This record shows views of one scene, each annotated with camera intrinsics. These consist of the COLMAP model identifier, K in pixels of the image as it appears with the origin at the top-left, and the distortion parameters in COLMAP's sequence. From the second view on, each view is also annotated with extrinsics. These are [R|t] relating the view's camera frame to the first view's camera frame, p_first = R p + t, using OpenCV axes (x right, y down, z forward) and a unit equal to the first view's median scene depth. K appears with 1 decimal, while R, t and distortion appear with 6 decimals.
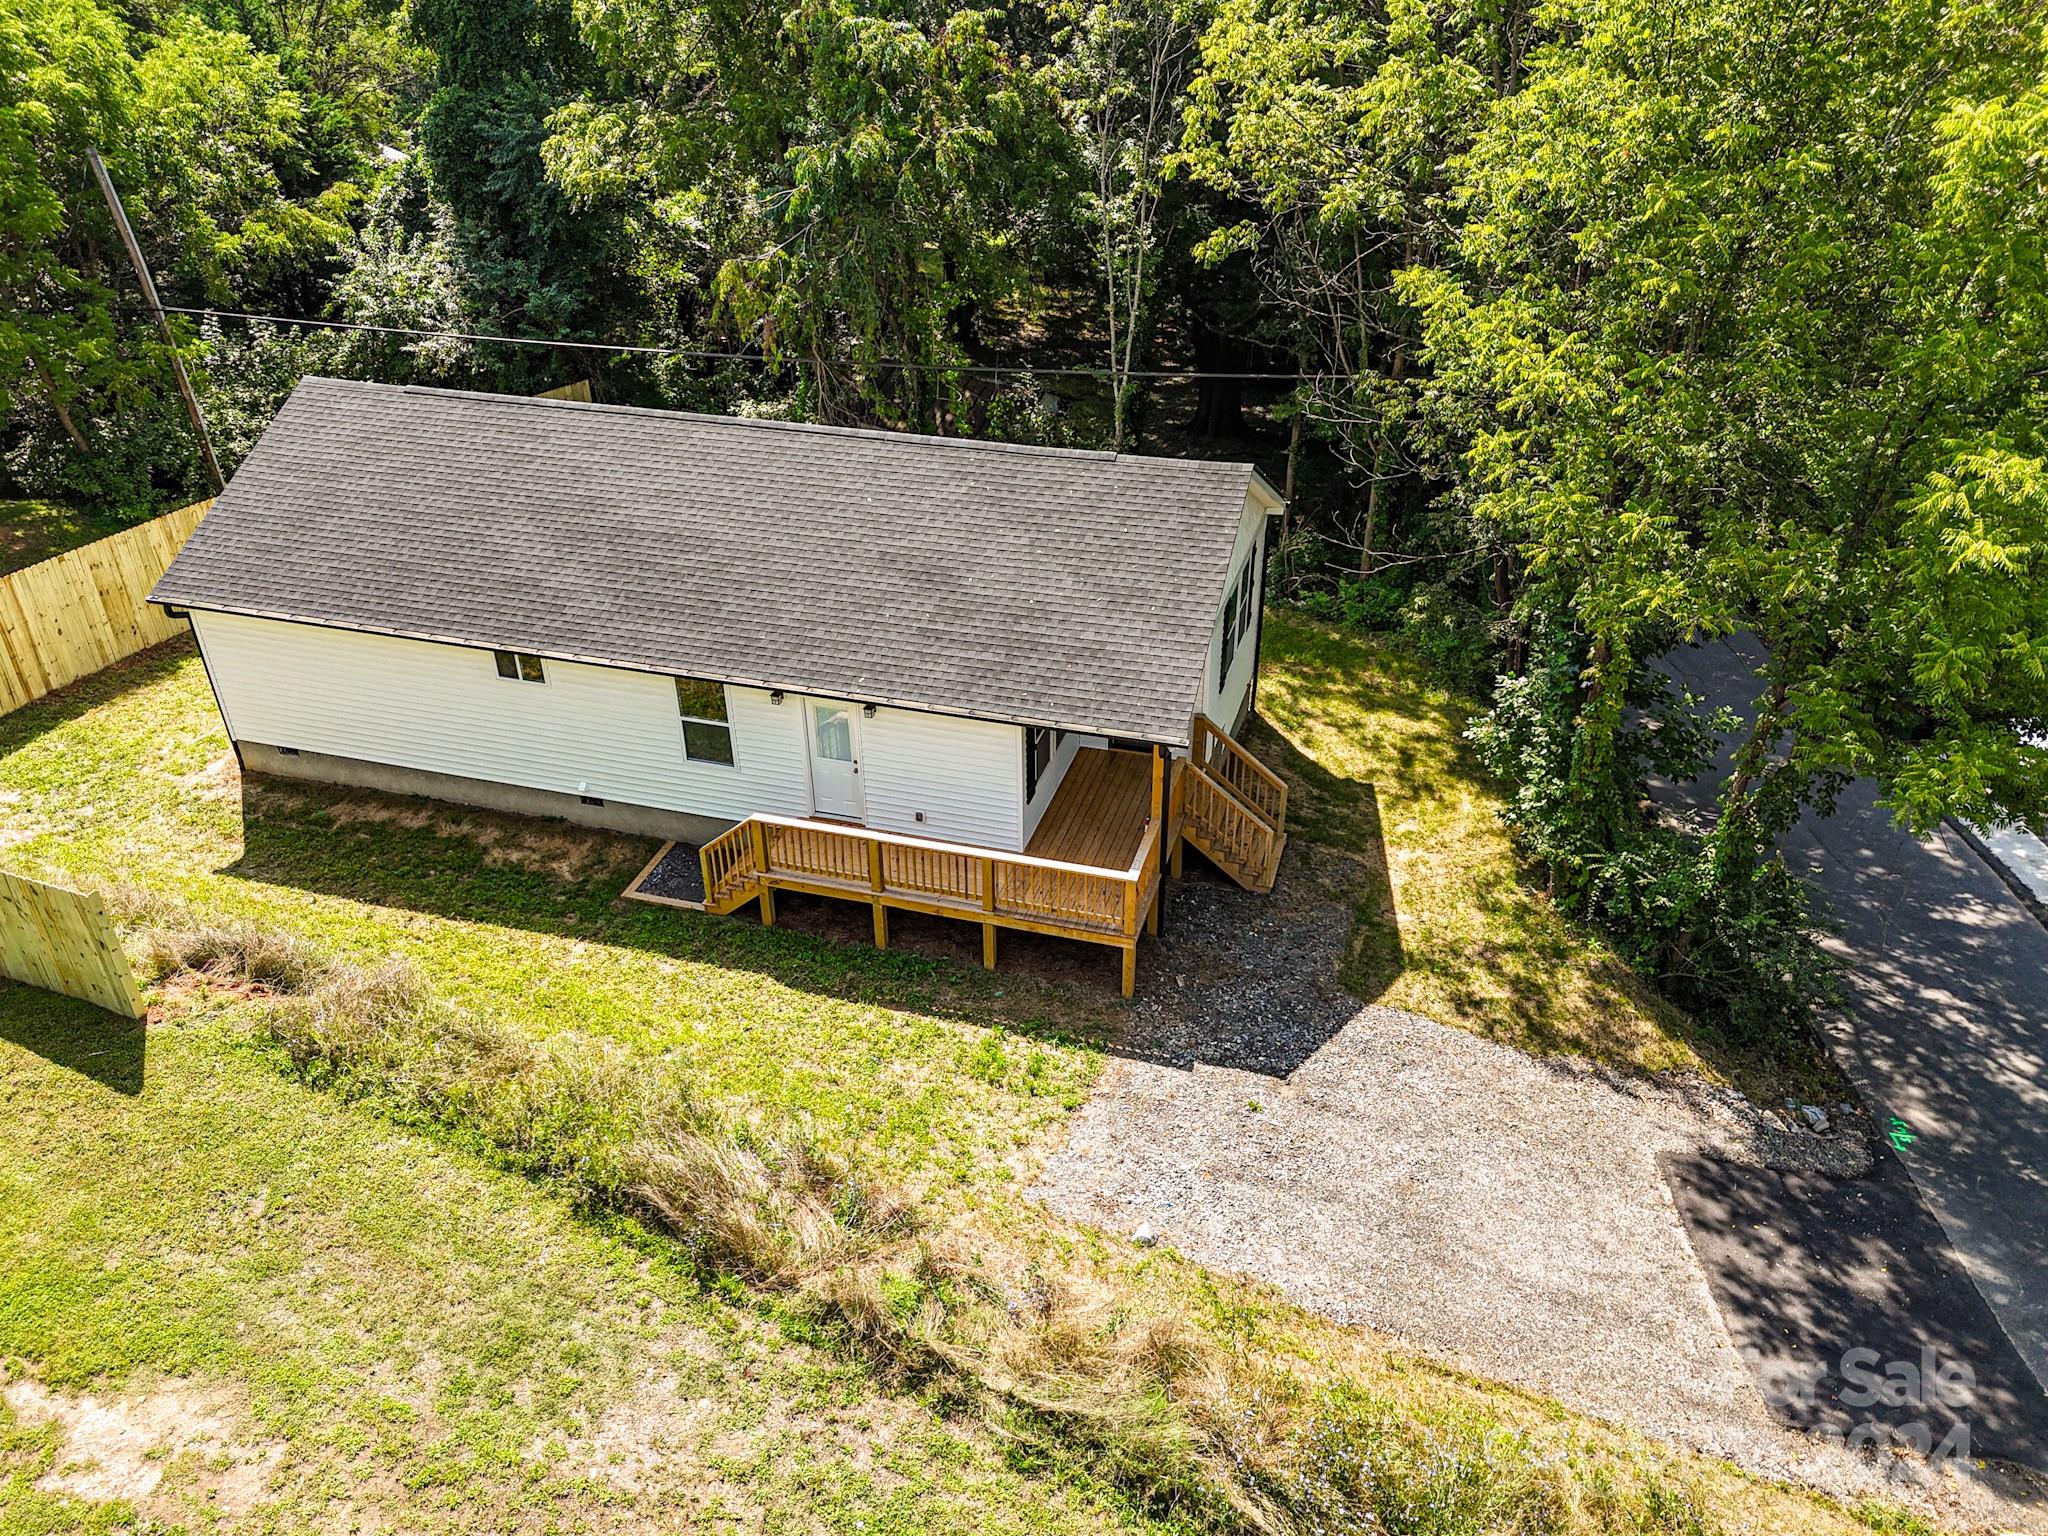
lens RADIAL K [[1507.0, 0, 1021.0], [0, 1507.0, 765.8], [0, 0, 1]] dist [0.072910, -0.067395]
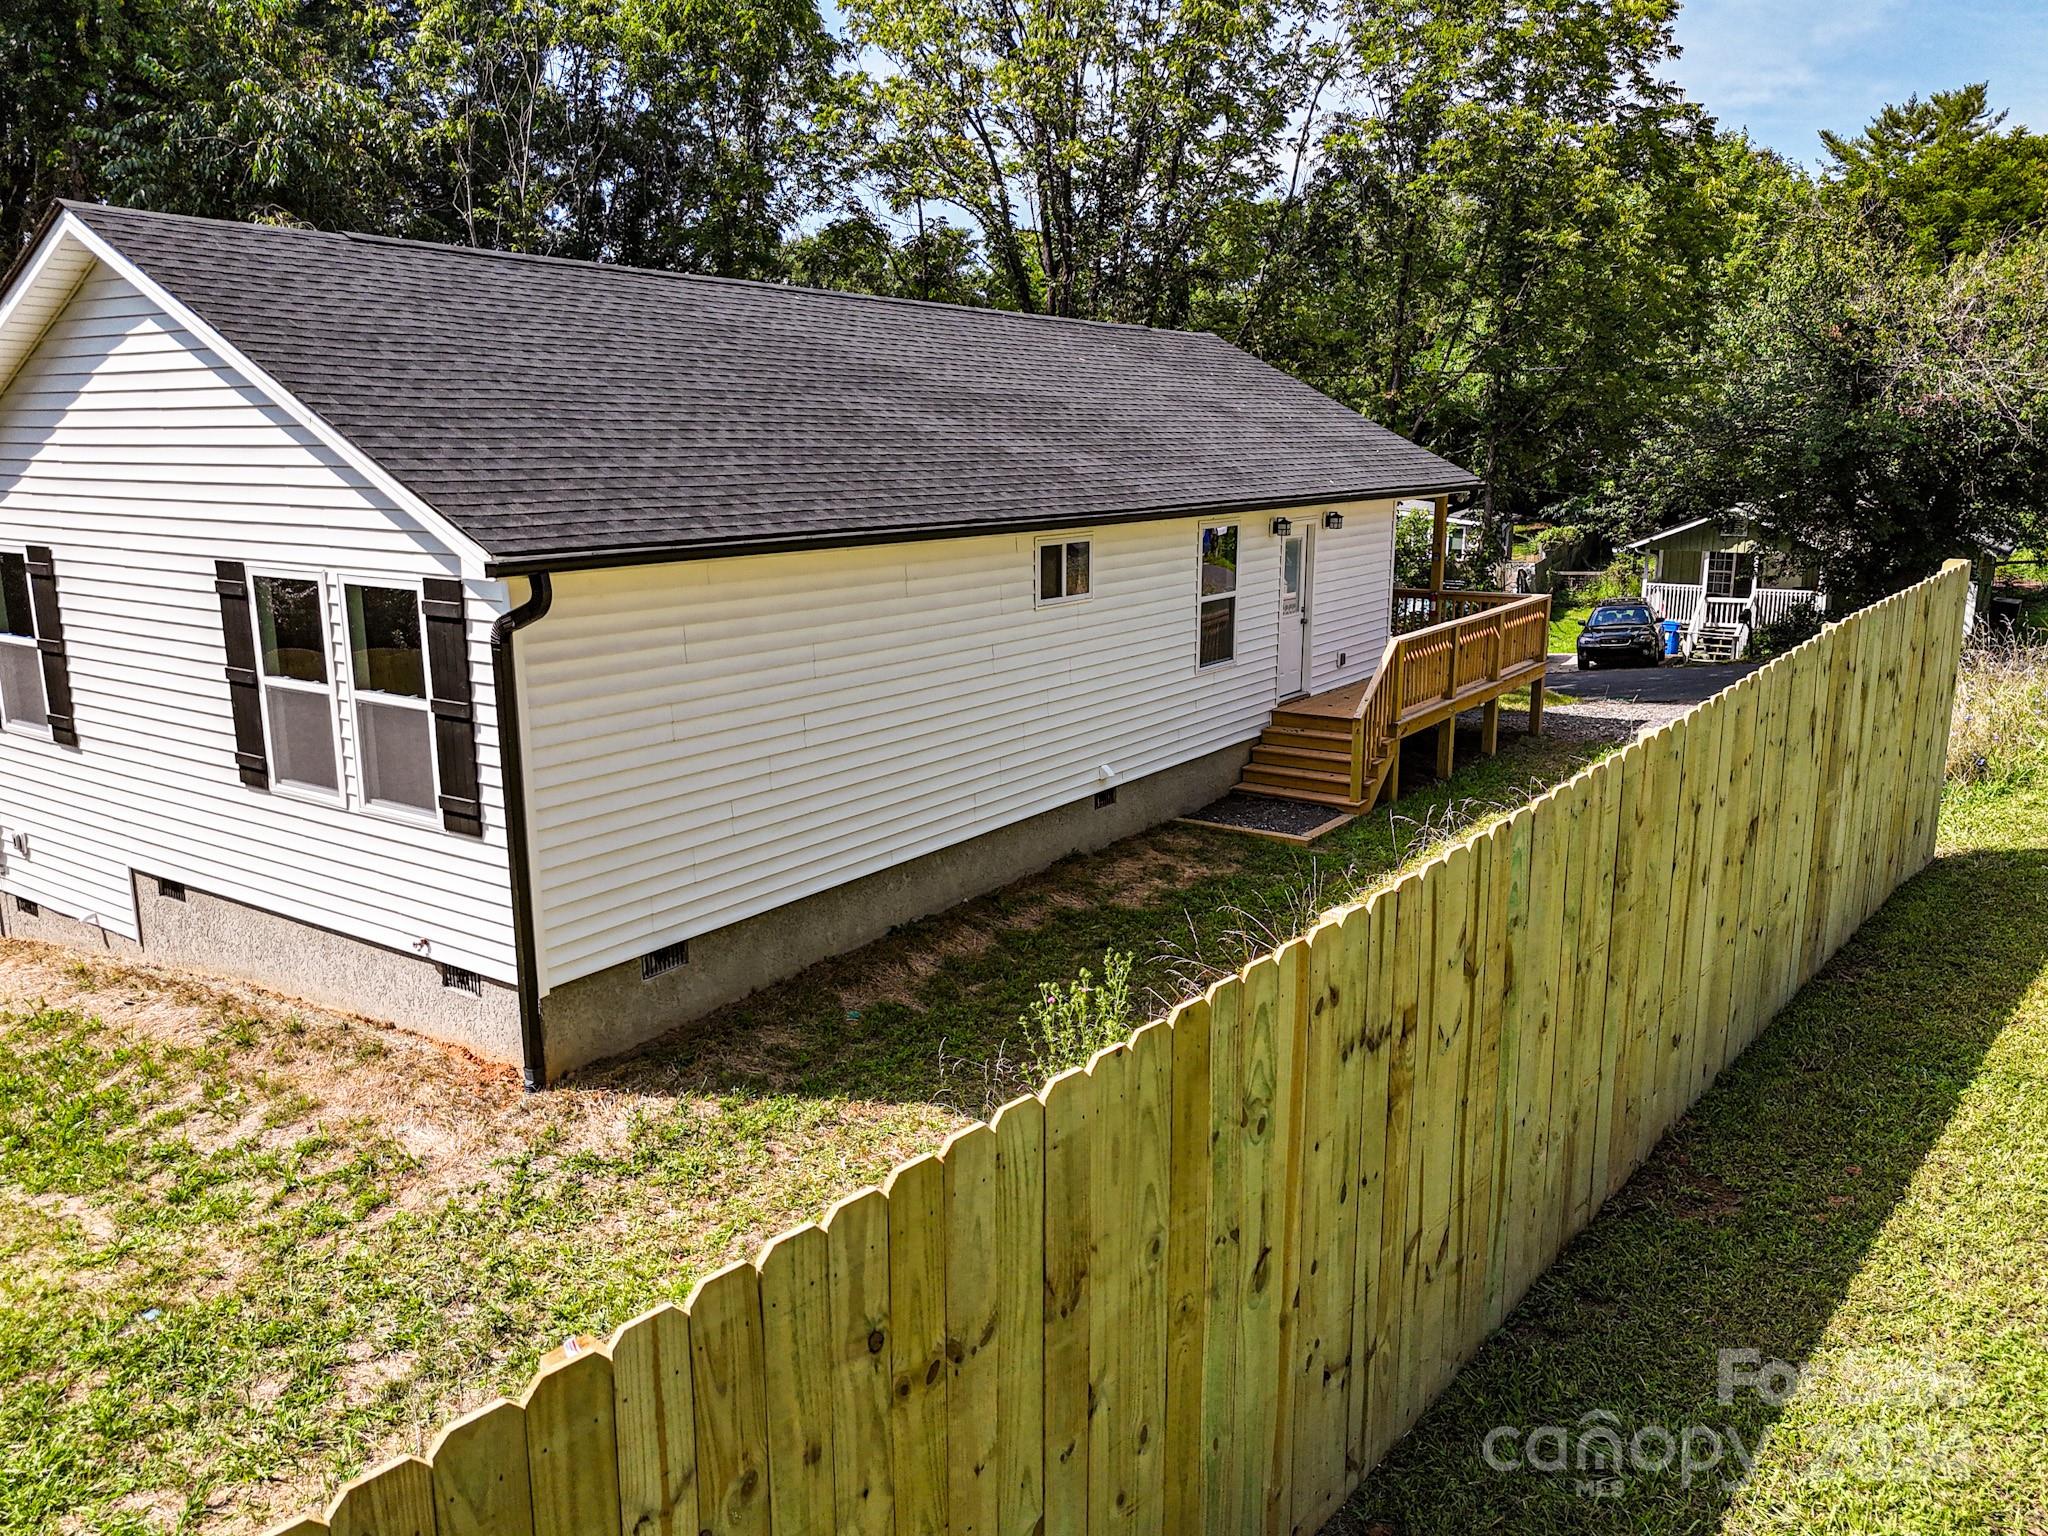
lens RADIAL K [[1507.0, 0, 1021.0], [0, 1507.0, 765.8], [0, 0, 1]] dist [0.072910, -0.067395]
pose [[0.315118, -0.197228, 0.928333, -0.934631], [0.486251, 0.873578, 0.020540, -0.019077], [-0.815022, 0.444930, 0.371182, 0.857094]]
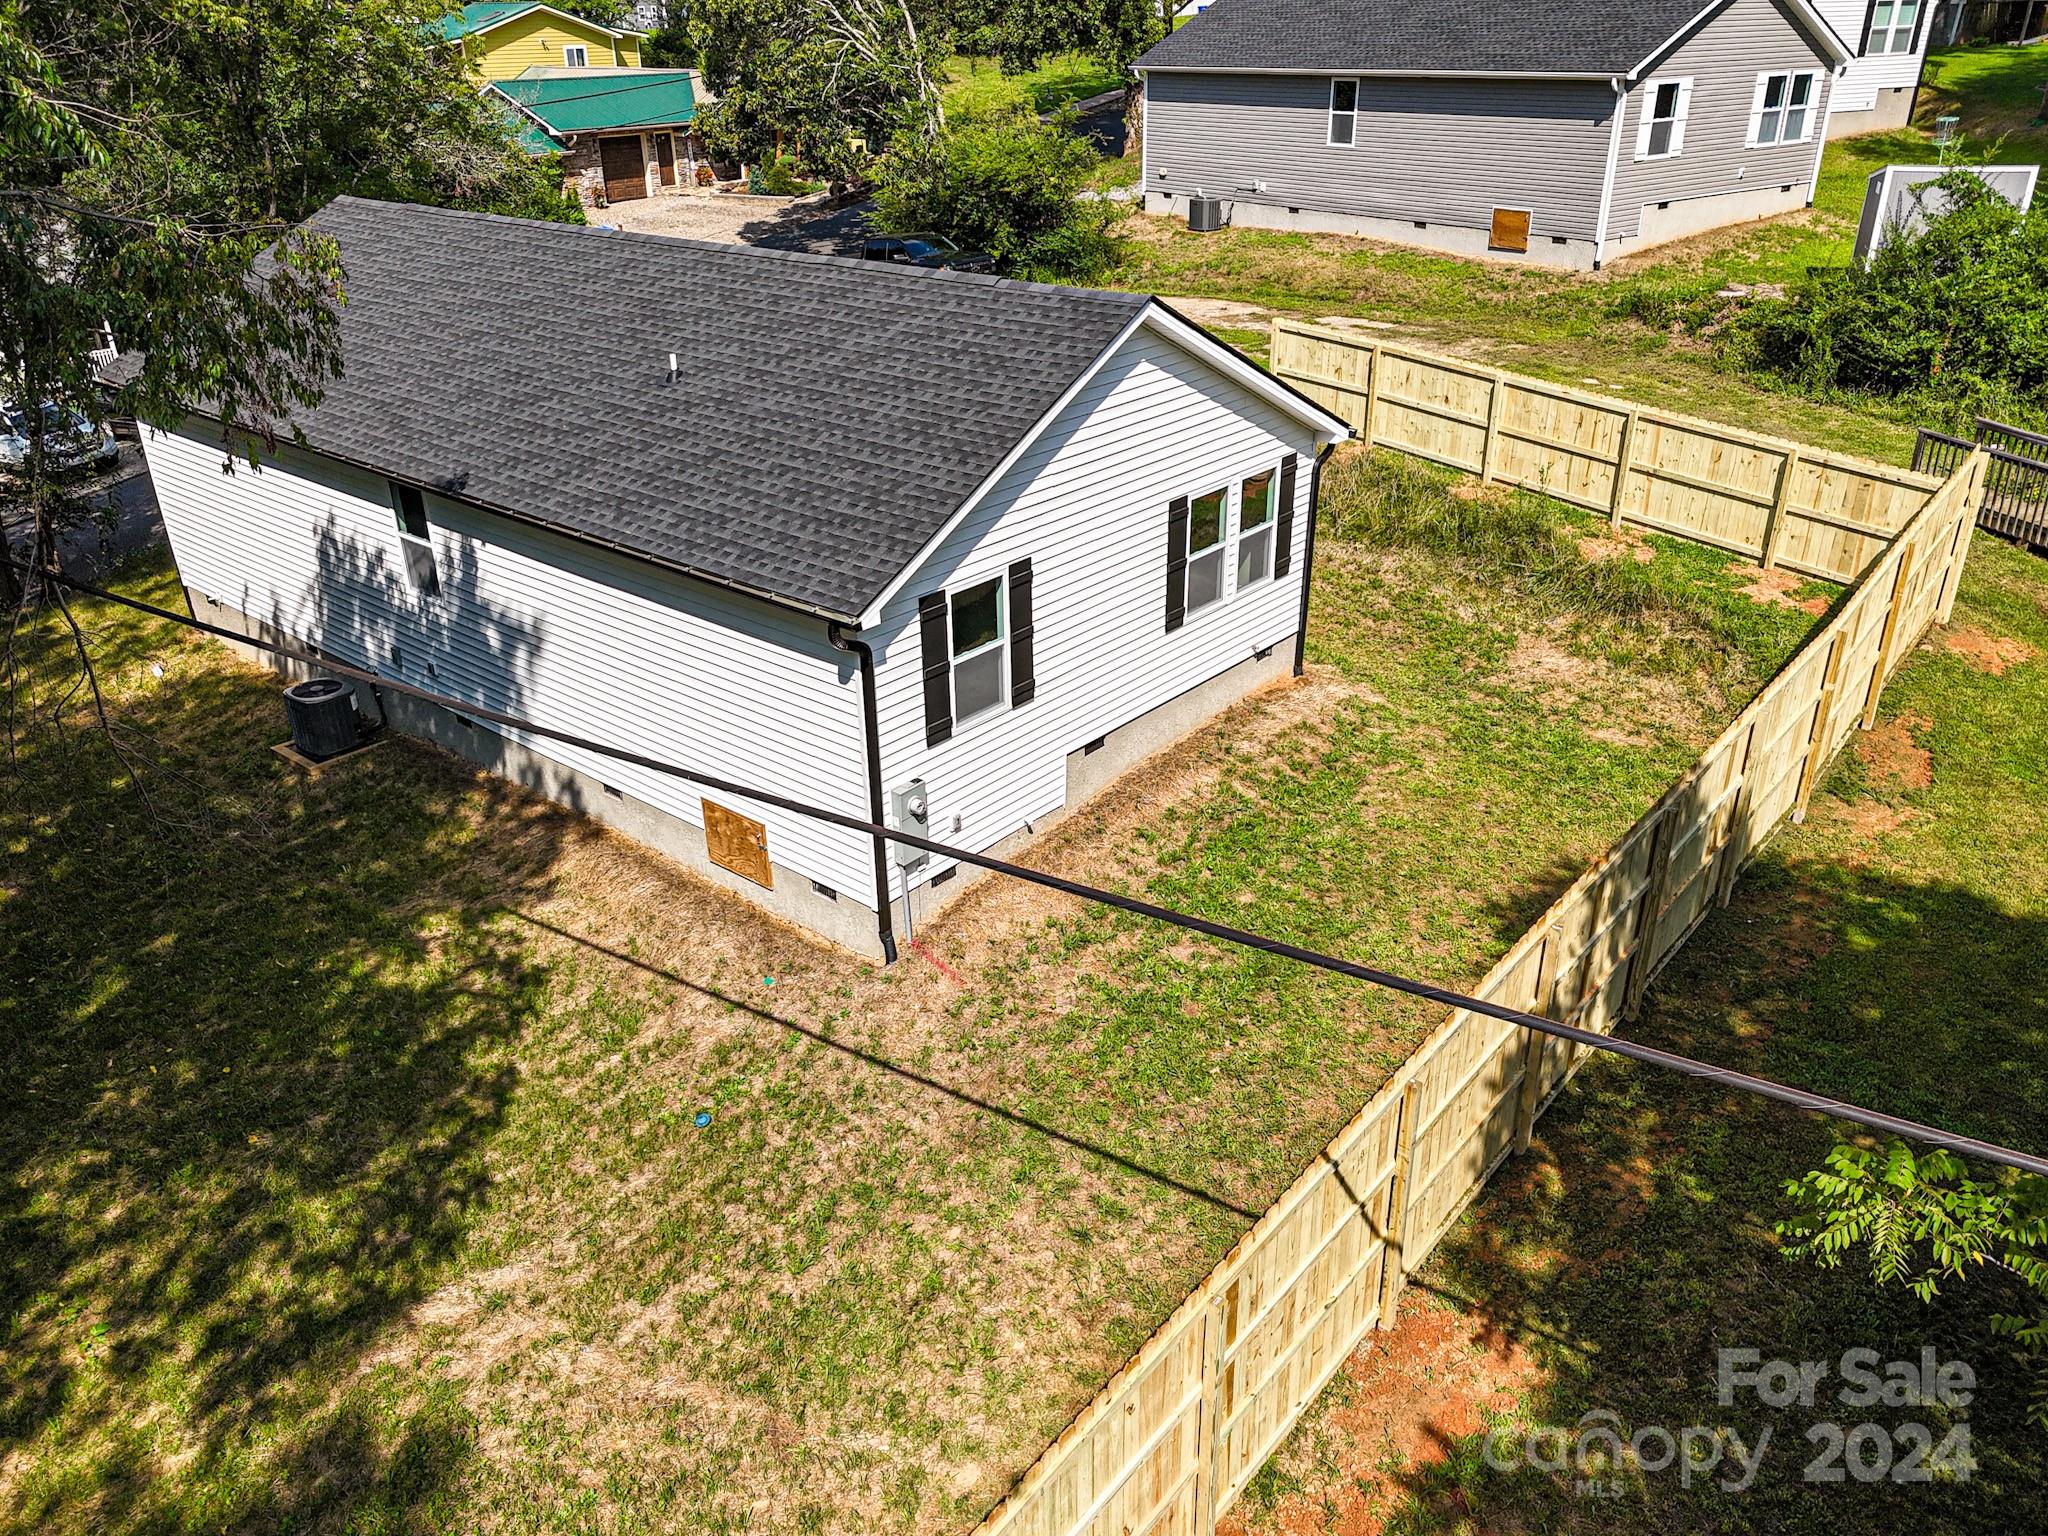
lens RADIAL K [[1511.3, 0, 1031.3], [0, 1511.3, 761.1], [0, 0, 1]] dist [0.096210, -0.106565]
pose [[-0.916020, -0.155769, 0.369653, -0.800884], [0.223298, 0.567528, 0.792496, -0.753379], [-0.333235, 0.808485, -0.485084, 1.728919]]
